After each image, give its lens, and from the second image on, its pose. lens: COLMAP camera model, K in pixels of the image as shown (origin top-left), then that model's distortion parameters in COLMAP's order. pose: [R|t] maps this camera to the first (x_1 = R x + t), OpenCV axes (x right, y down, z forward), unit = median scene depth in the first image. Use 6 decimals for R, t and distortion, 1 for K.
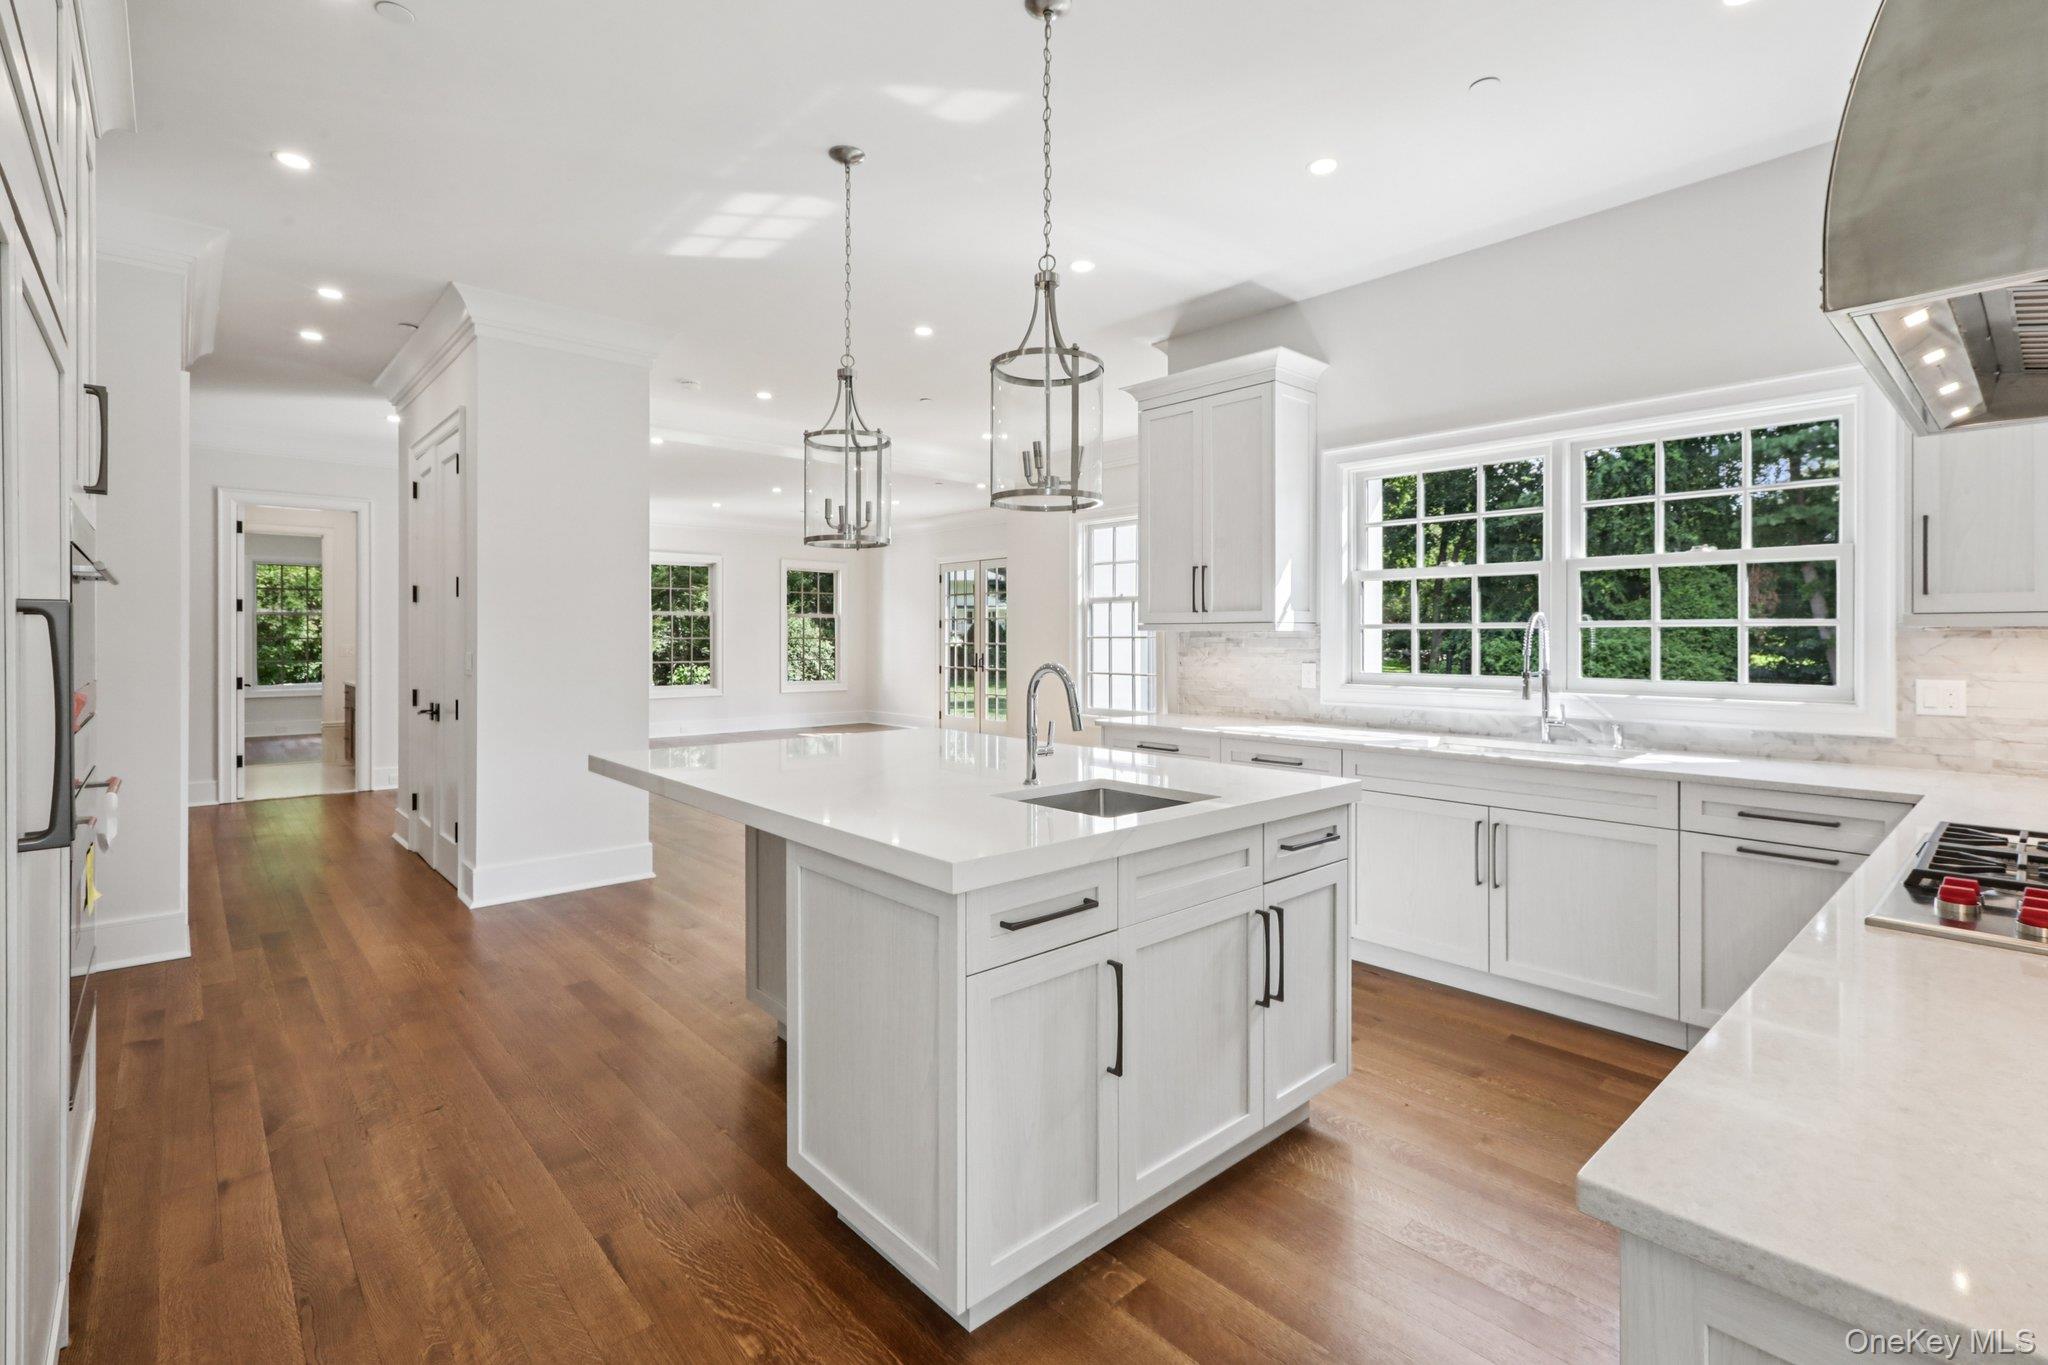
lens RADIAL K [[946.0, 0, 1021.0], [0, 946.0, 672.1], [0, 0, 1]] dist [0.000445, 0.000282]
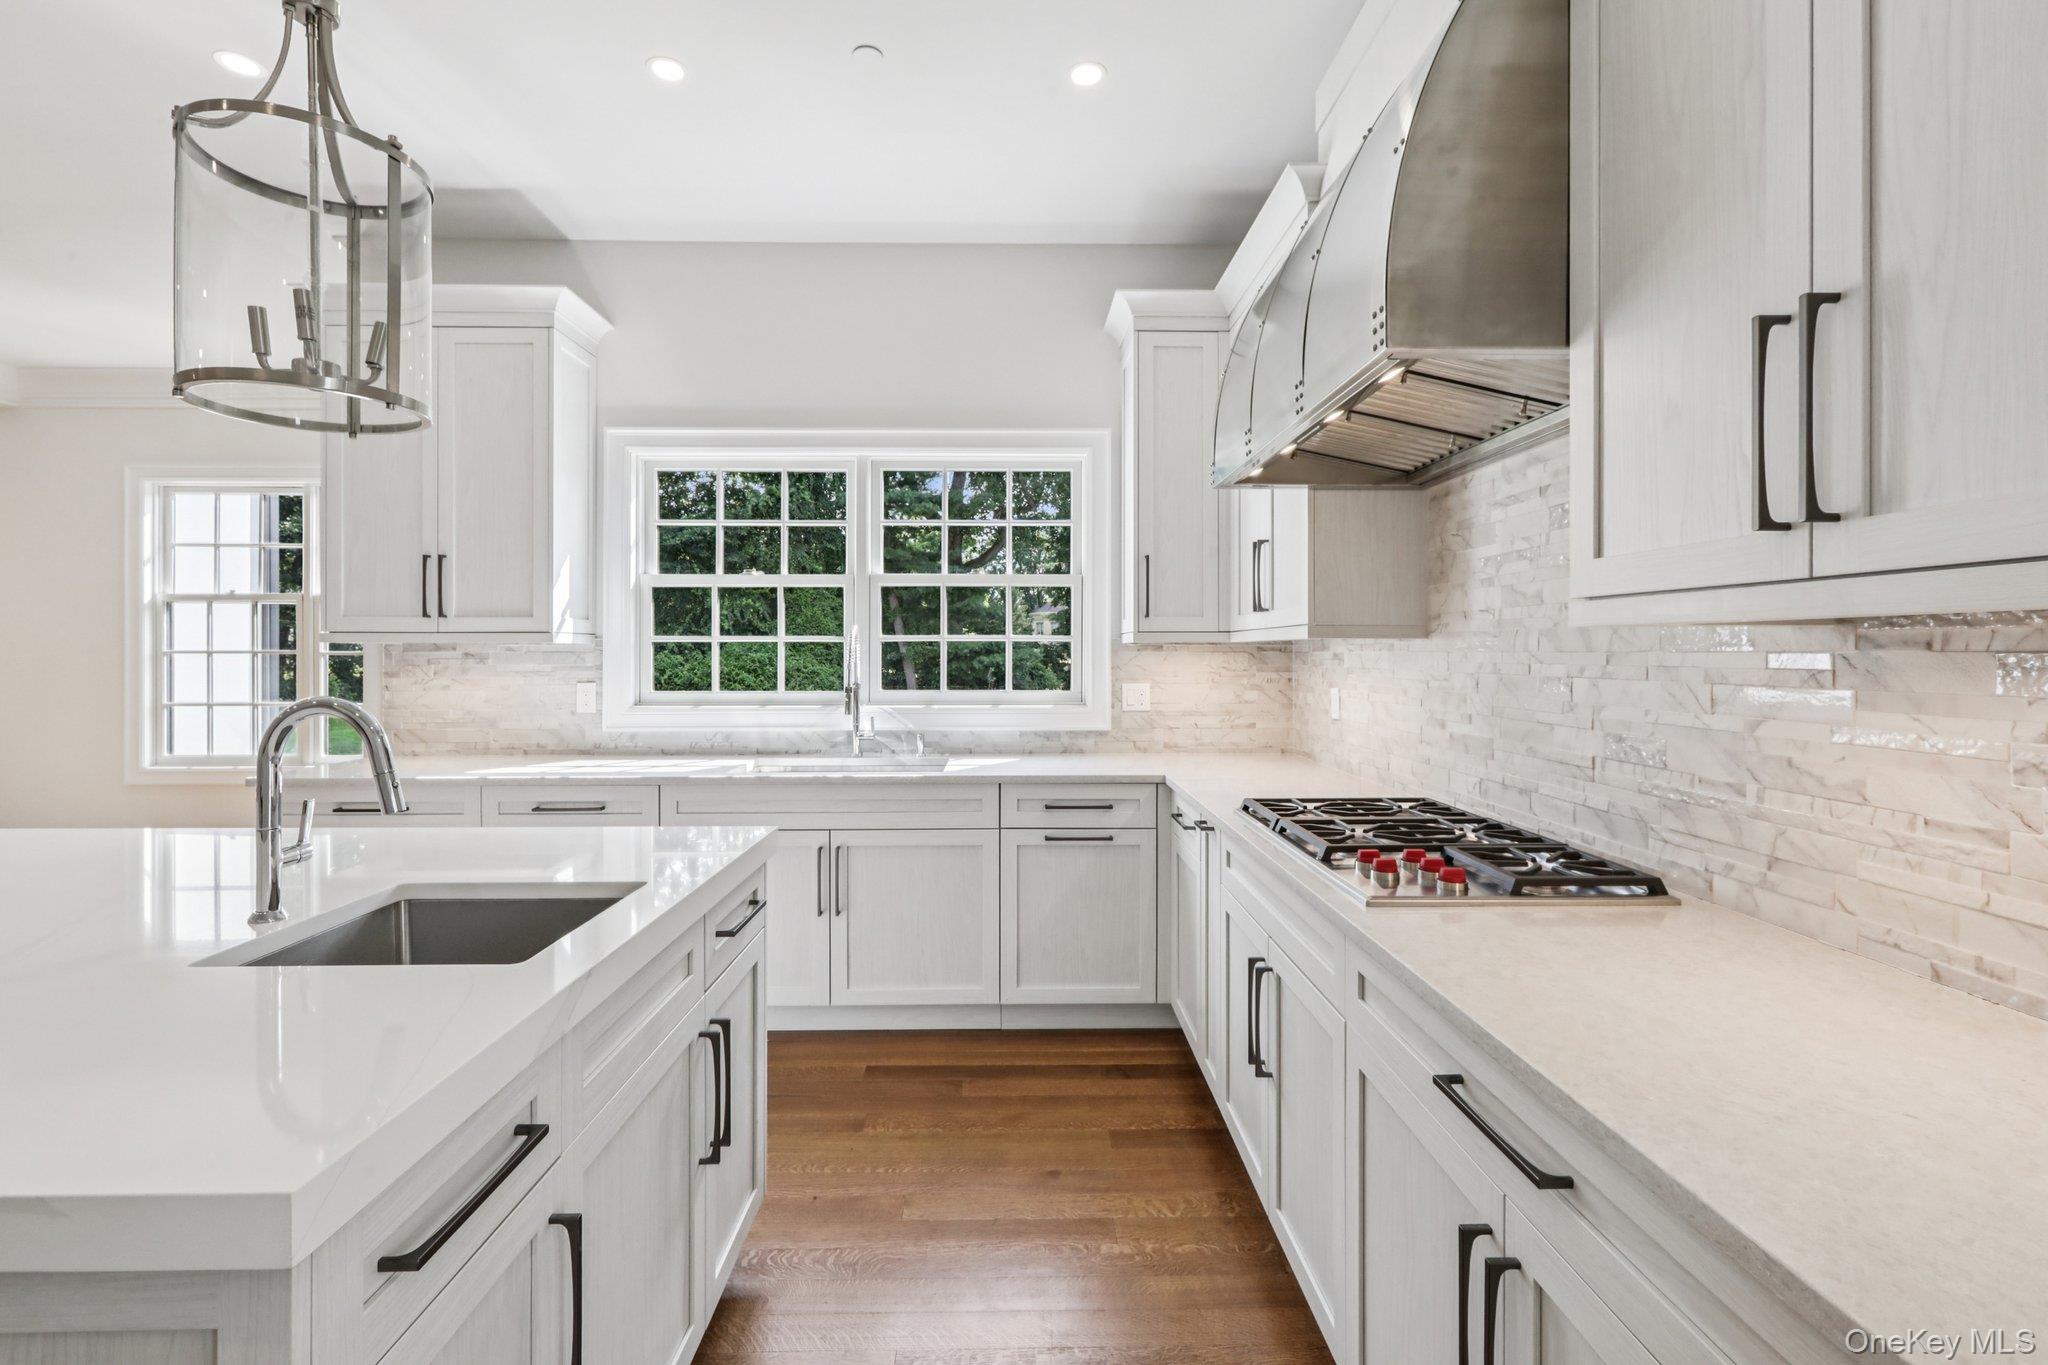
lens RADIAL K [[932.9, 0, 1021.9], [0, 932.9, 661.7], [0, 0, 1]] dist [-0.001150, 0.000484]
pose [[0.650117, -0.008999, 0.759781, -0.079788], [0.028896, 0.999499, -0.012887, -0.007669], [-0.759285, 0.030332, 0.650051, 0.222992]]
